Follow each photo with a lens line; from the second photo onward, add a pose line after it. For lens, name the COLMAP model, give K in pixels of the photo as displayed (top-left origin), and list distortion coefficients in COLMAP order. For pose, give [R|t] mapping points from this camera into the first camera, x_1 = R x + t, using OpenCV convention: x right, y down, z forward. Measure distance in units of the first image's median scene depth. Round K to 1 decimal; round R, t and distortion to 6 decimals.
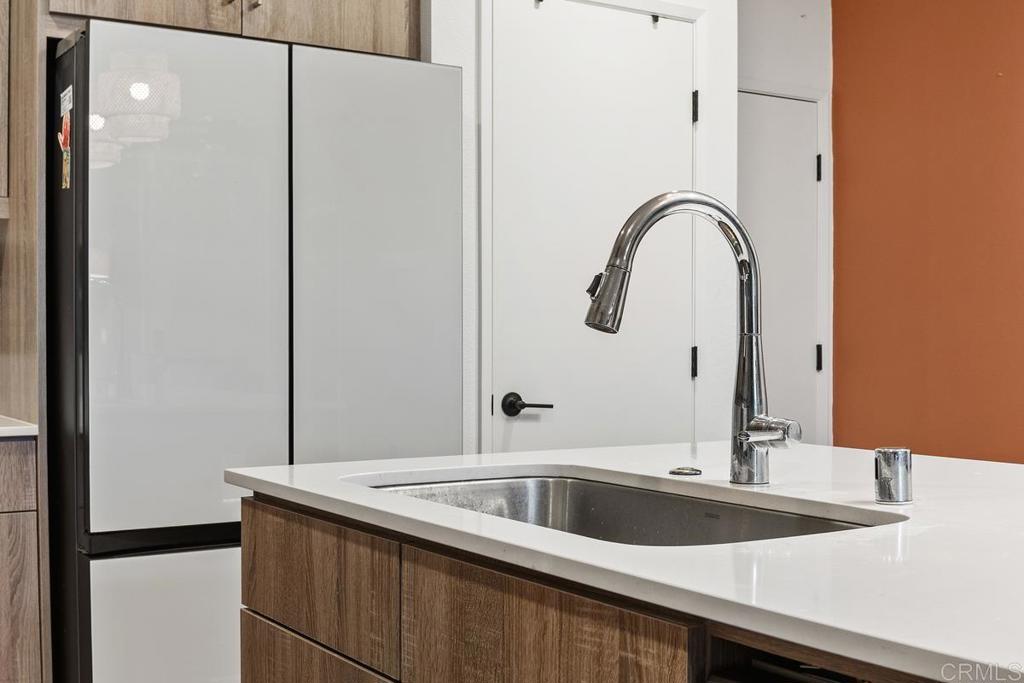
lens RADIAL K [[1292.6, 0, 516.2], [0, 1292.6, 345.1], [0, 0, 1]] dist [-0.049928, 0.000000]
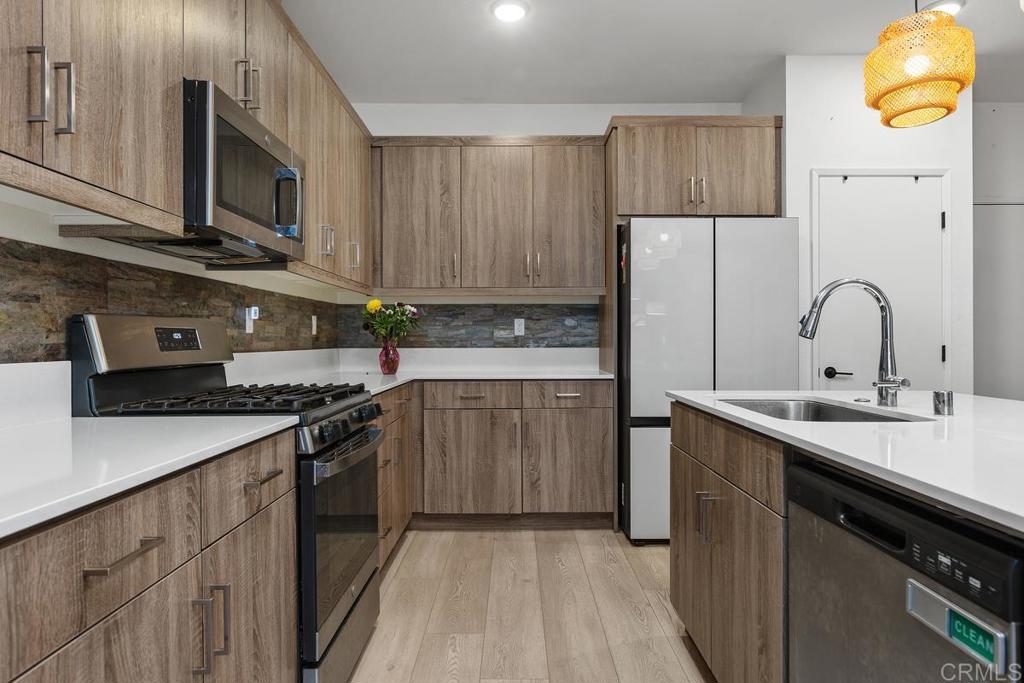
lens RADIAL K [[611.4, 0, 510.2], [0, 611.4, 338.4], [0, 0, 1]] dist [0.003798, -0.003201]
pose [[0.836781, -0.003403, -0.547528, 0.134672], [-0.002067, 0.999954, -0.009374, 0.000561], [0.547534, 0.008976, 0.836735, -0.156863]]
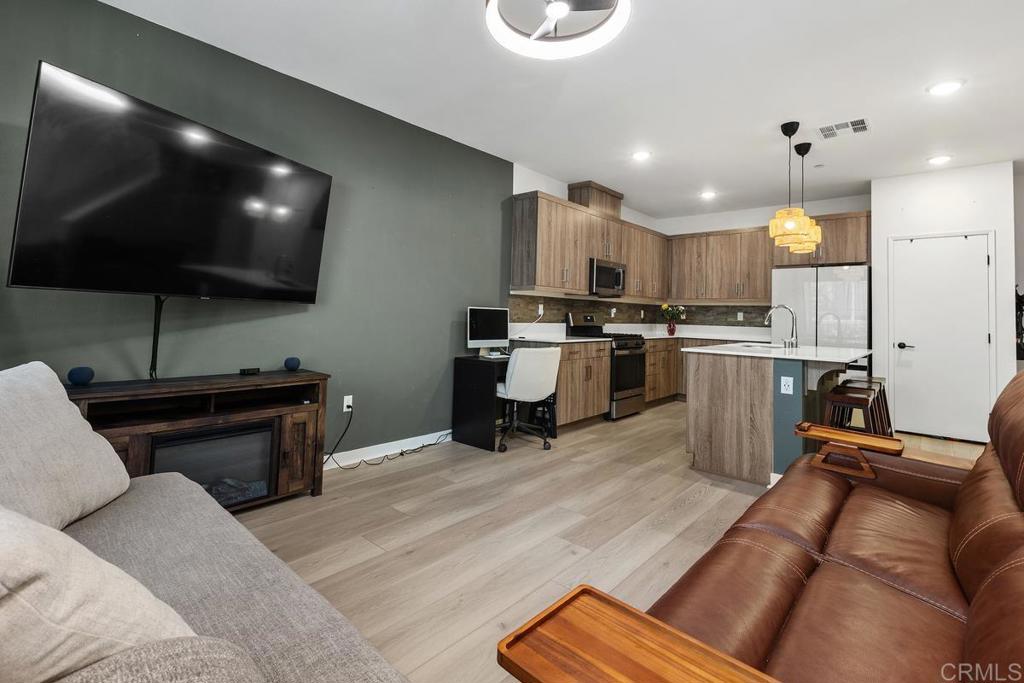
lens RADIAL K [[462.3, 0, 498.4], [0, 462.3, 301.8], [0, 0, 1]] dist [-0.001854, 0.001417]
pose [[0.245255, -0.020113, -0.969250, 1.334913], [-0.032667, 0.999046, -0.028997, -0.007624], [0.968908, 0.038774, 0.244363, -0.674855]]
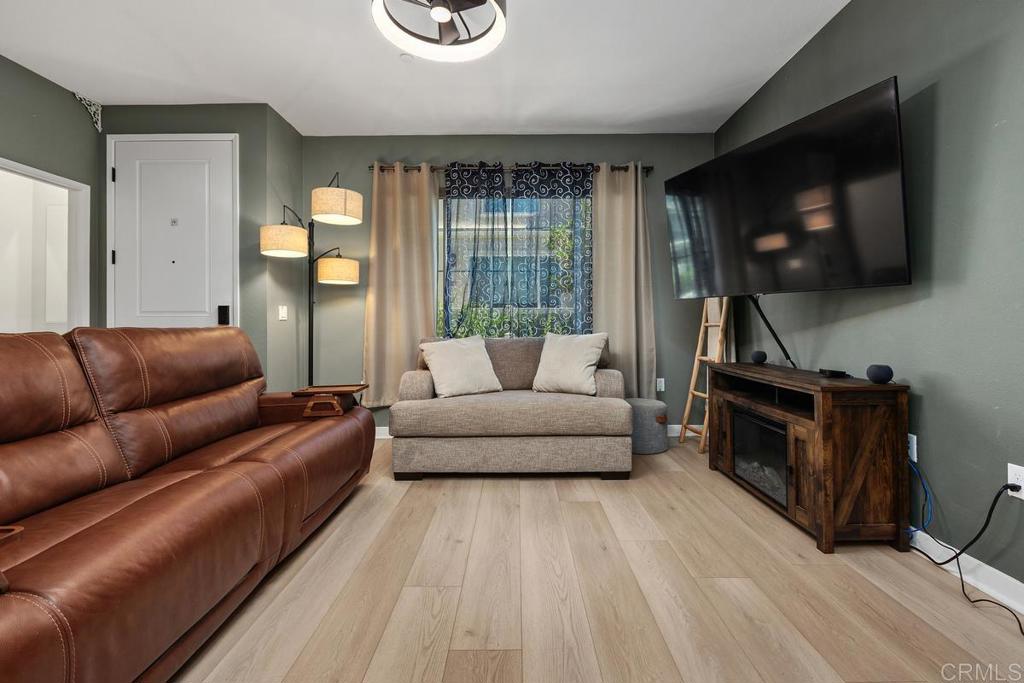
lens RADIAL K [[462.3, 0, 511.5], [0, 462.3, 319.7], [0, 0, 1]] dist [-0.001854, 0.001417]
pose [[-0.833510, 0.013991, 0.552327, 0.215734], [0.014005, 0.999893, -0.004193, 0.031454], [-0.552327, 0.004240, -0.833617, 0.105684]]
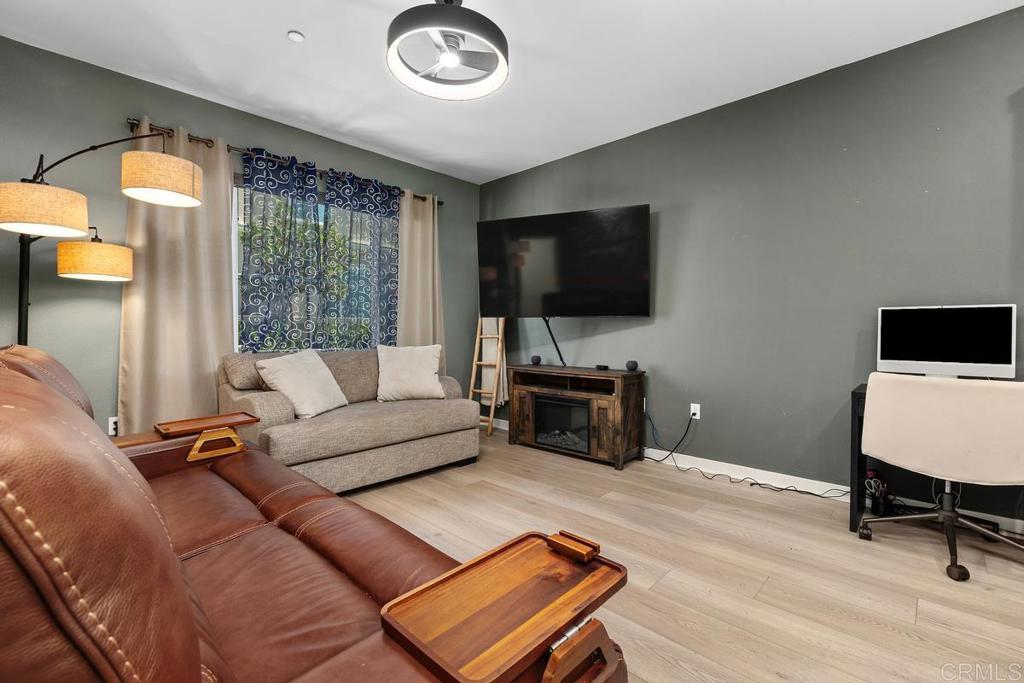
lens RADIAL K [[462.3, 0, 517.0], [0, 462.3, 336.4], [0, 0, 1]] dist [-0.001854, 0.001417]
pose [[-0.971234, 0.006109, -0.238048, 0.796161], [0.000893, 0.999757, 0.022011, 0.007980], [0.238124, 0.021165, -0.971004, 0.384610]]
